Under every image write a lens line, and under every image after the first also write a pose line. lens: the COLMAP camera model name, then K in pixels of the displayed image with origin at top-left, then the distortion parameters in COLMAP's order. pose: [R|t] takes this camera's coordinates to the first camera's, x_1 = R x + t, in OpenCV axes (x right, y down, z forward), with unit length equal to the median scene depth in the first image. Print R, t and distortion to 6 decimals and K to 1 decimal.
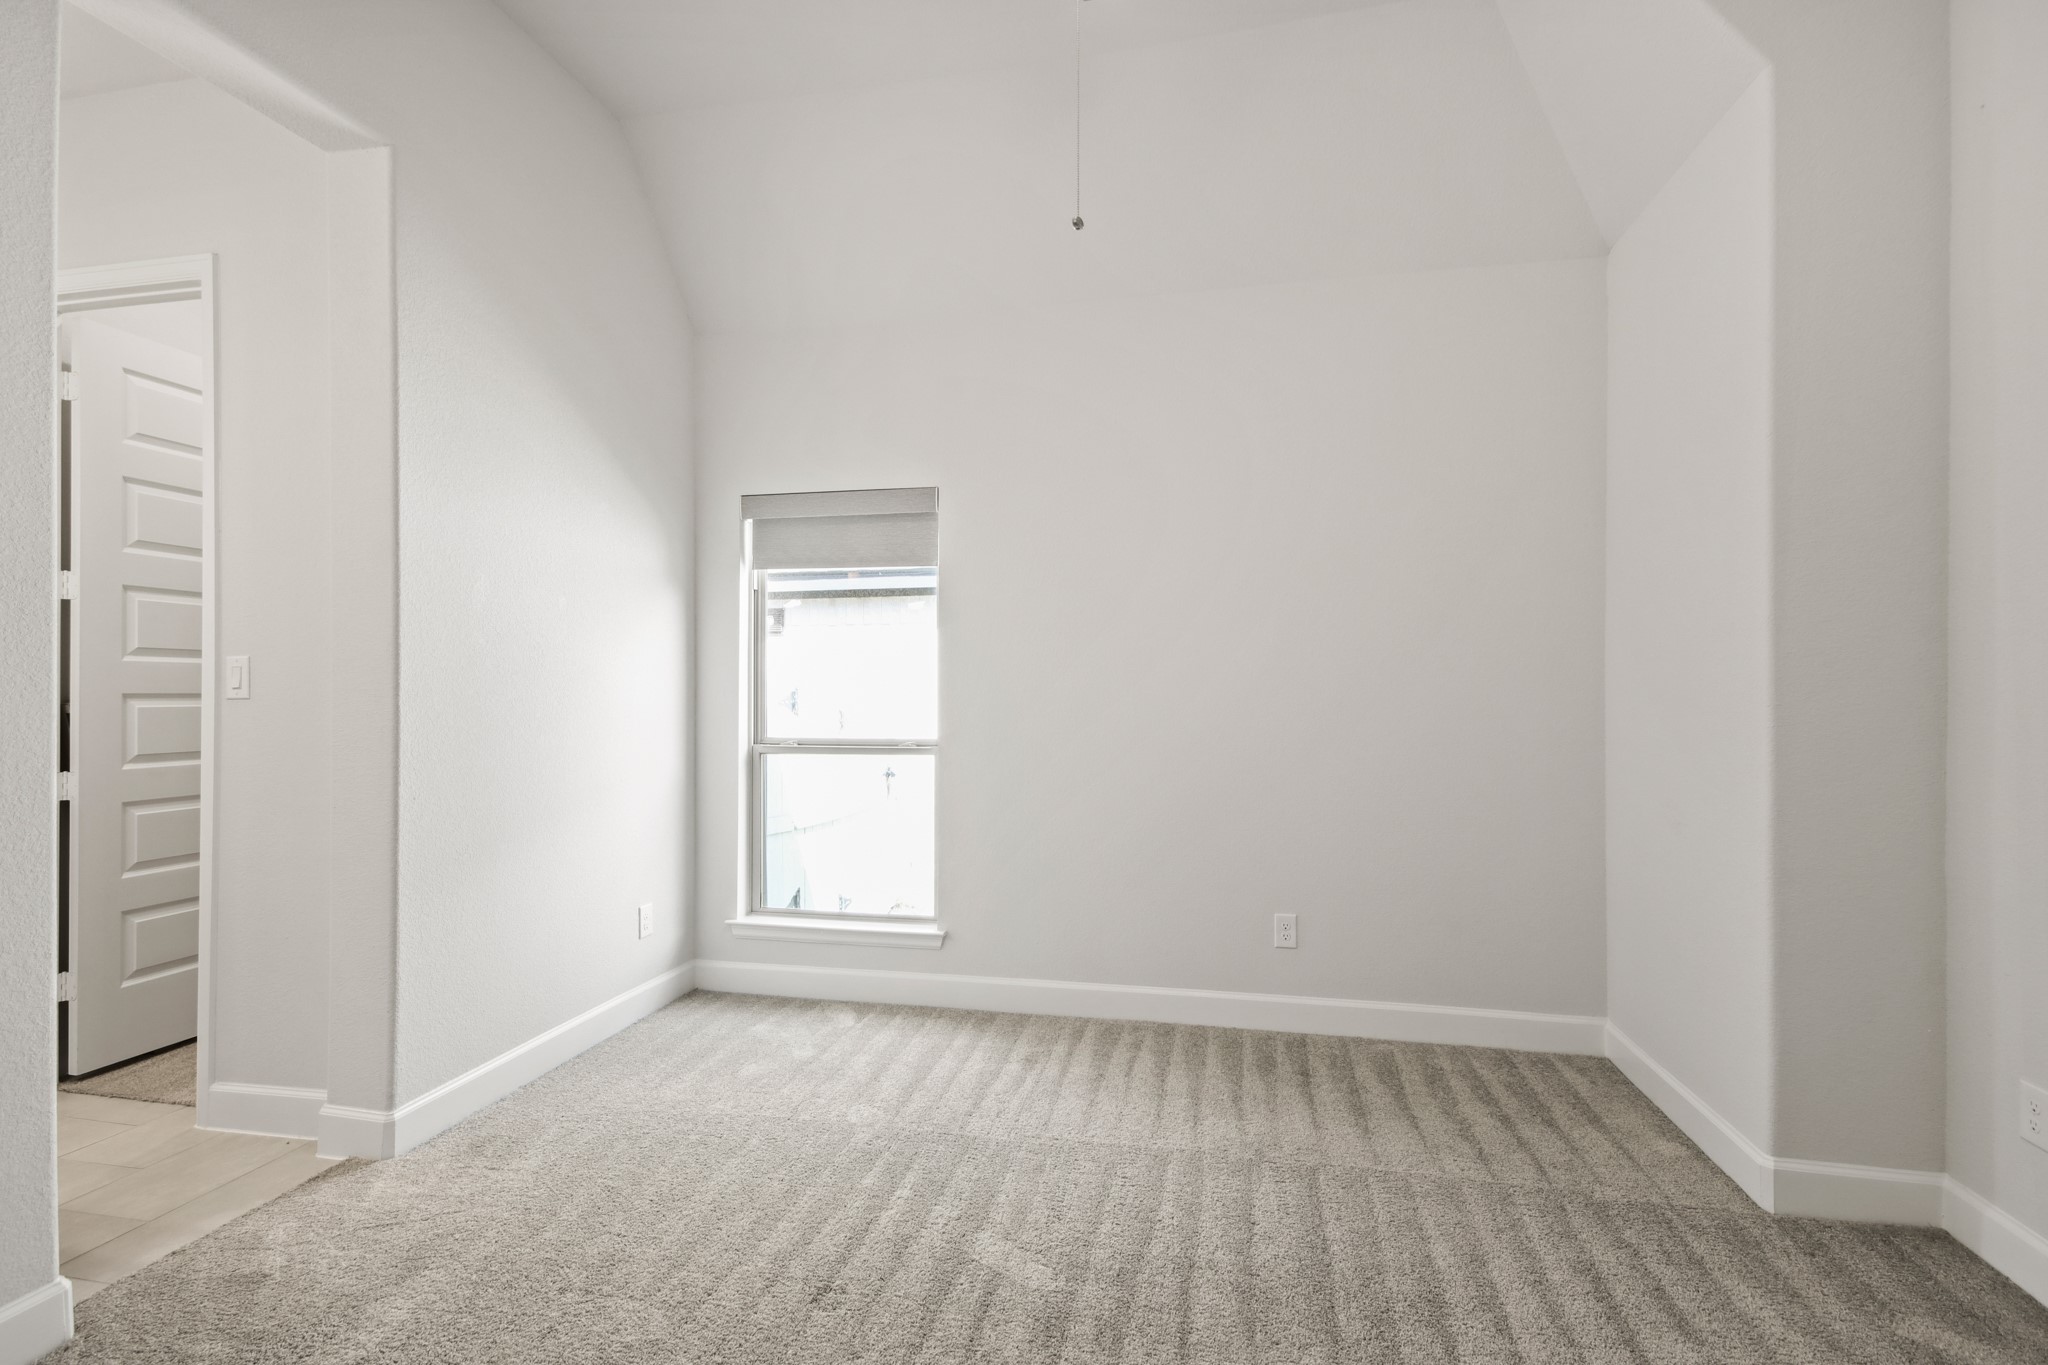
lens RADIAL K [[945.2, 0, 1019.7], [0, 945.2, 689.1], [0, 0, 1]] dist [0.017378, -0.005117]
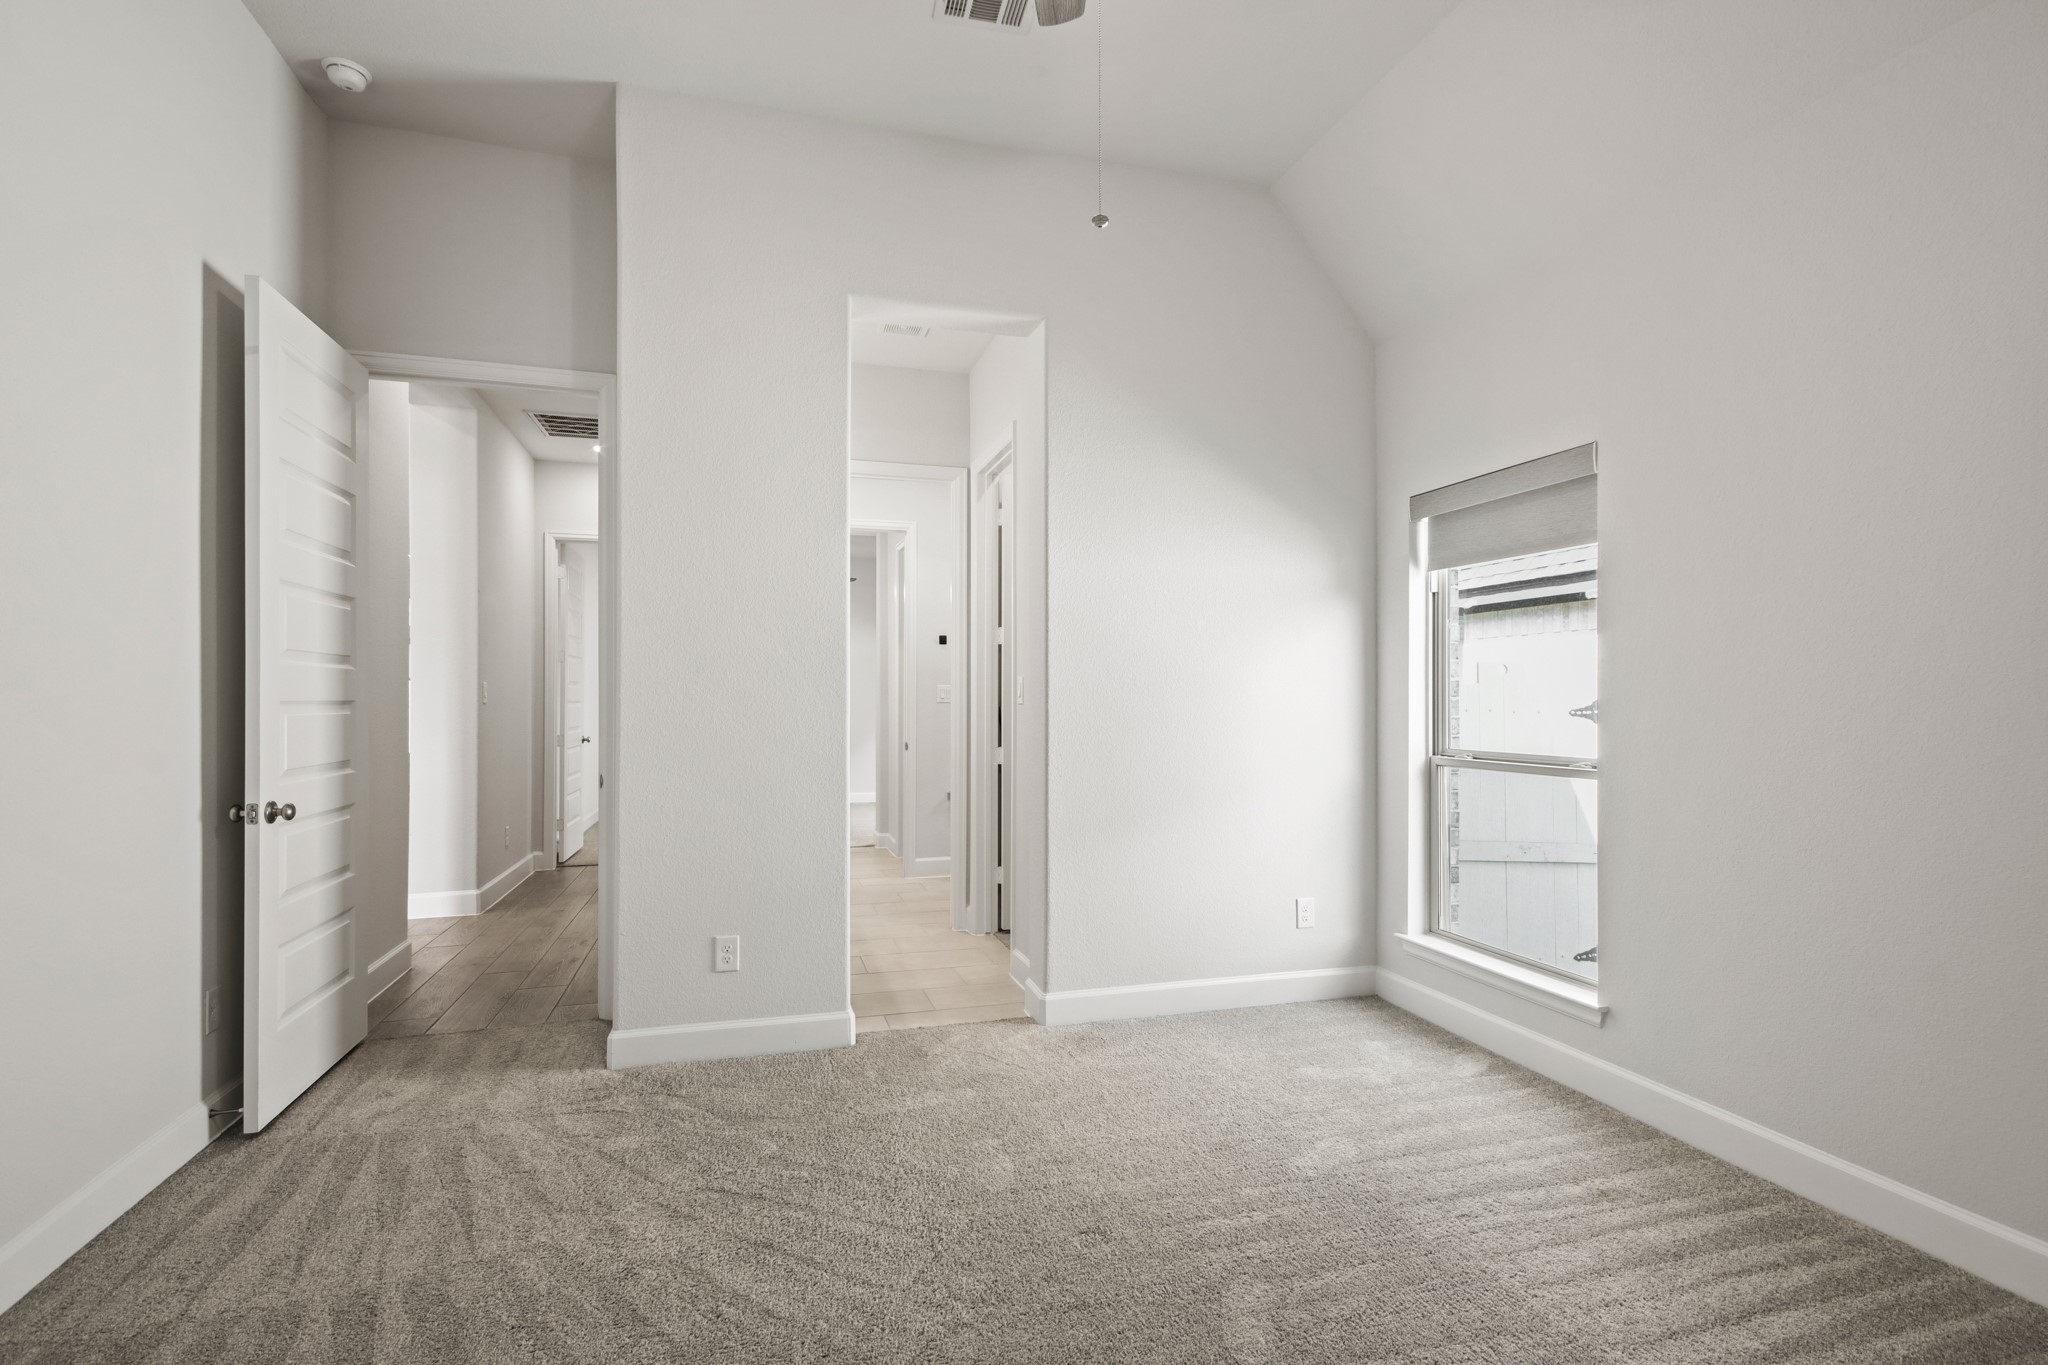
lens RADIAL K [[945.2, 0, 1016.5], [0, 945.2, 688.3], [0, 0, 1]] dist [0.017378, -0.005117]
pose [[0.467617, -0.010453, -0.883869, 0.405777], [0.001857, 0.999939, -0.010843, 0.001170], [0.883929, 0.003429, 0.467608, 0.209329]]
